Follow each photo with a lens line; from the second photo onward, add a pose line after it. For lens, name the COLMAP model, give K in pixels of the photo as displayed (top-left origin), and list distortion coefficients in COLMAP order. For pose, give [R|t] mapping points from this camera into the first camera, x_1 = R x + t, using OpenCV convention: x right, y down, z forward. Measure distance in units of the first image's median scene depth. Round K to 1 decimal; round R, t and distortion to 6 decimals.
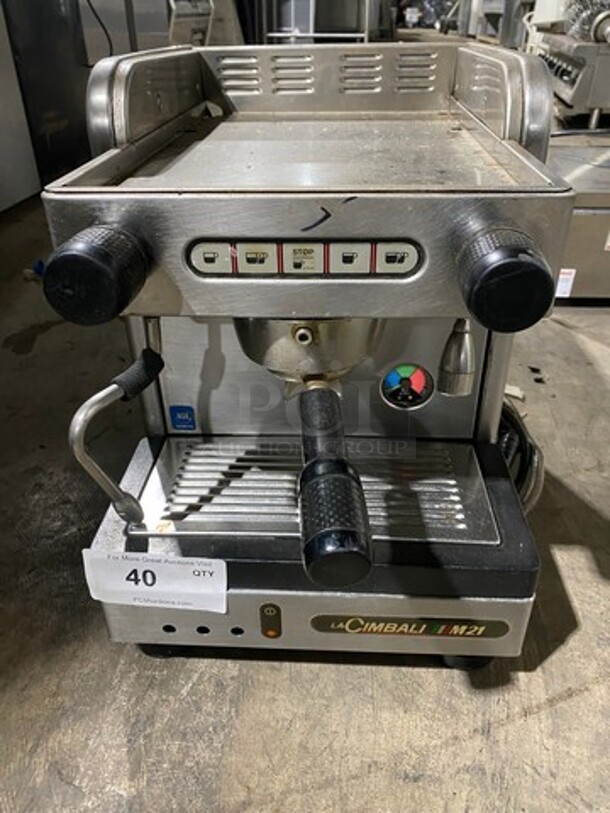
lens RADIAL K [[617.9, 0, 306.3], [0, 617.9, 398.3], [0, 0, 1]] dist [0.001801, -0.002009]
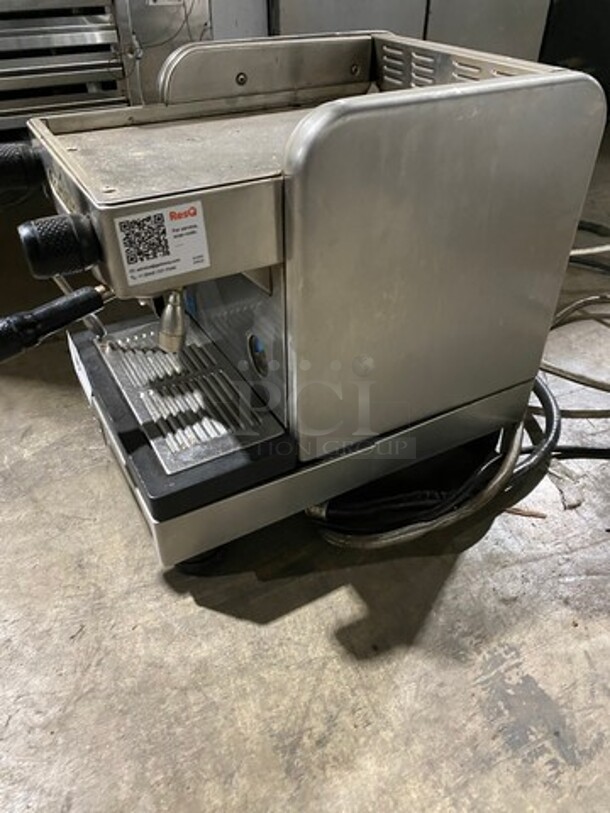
lens RADIAL K [[617.9, 0, 302.3], [0, 617.9, 405.8], [0, 0, 1]] dist [0.001801, -0.002009]
pose [[0.533269, 0.523789, -0.664281, 1.145821], [-0.443982, 0.841704, 0.307270, -0.372125], [0.720072, 0.131071, 0.681408, 0.291189]]
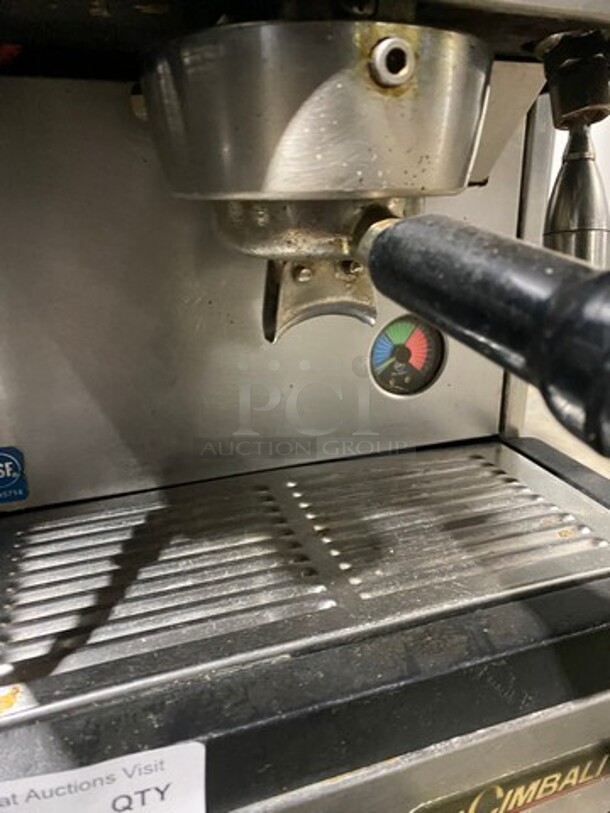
lens RADIAL K [[617.9, 0, 309.4], [0, 617.9, 409.5], [0, 0, 1]] dist [0.001801, -0.002009]
pose [[0.921926, -0.112703, 0.370609, -0.173282], [0.190562, 0.964918, -0.180607, 0.134830], [-0.337252, 0.237130, 0.911060, 0.534285]]
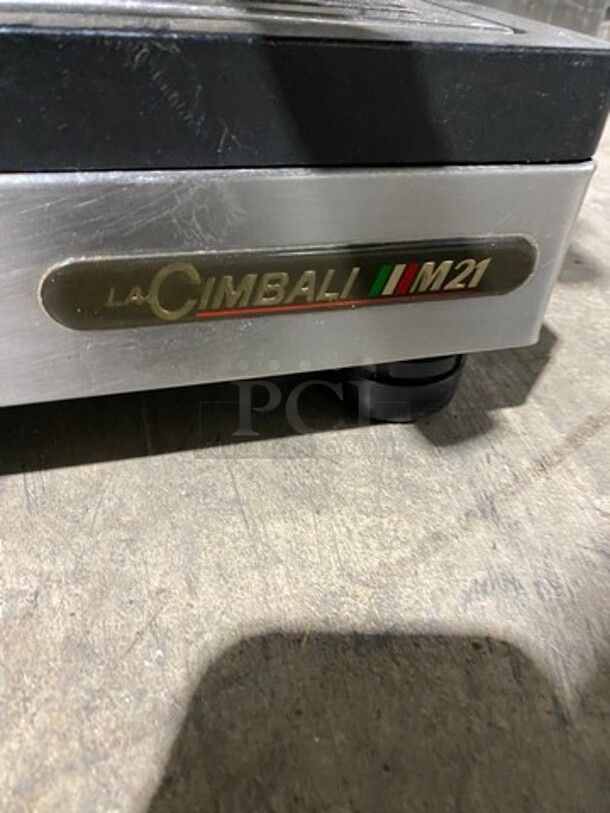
lens RADIAL K [[617.9, 0, 308.1], [0, 617.9, 411.9], [0, 0, 1]] dist [0.001801, -0.002009]
pose [[0.932534, -0.144272, 0.331008, 0.020562], [0.101772, 0.984562, 0.142410, 0.377327], [-0.346443, -0.099115, 0.932820, 0.607607]]
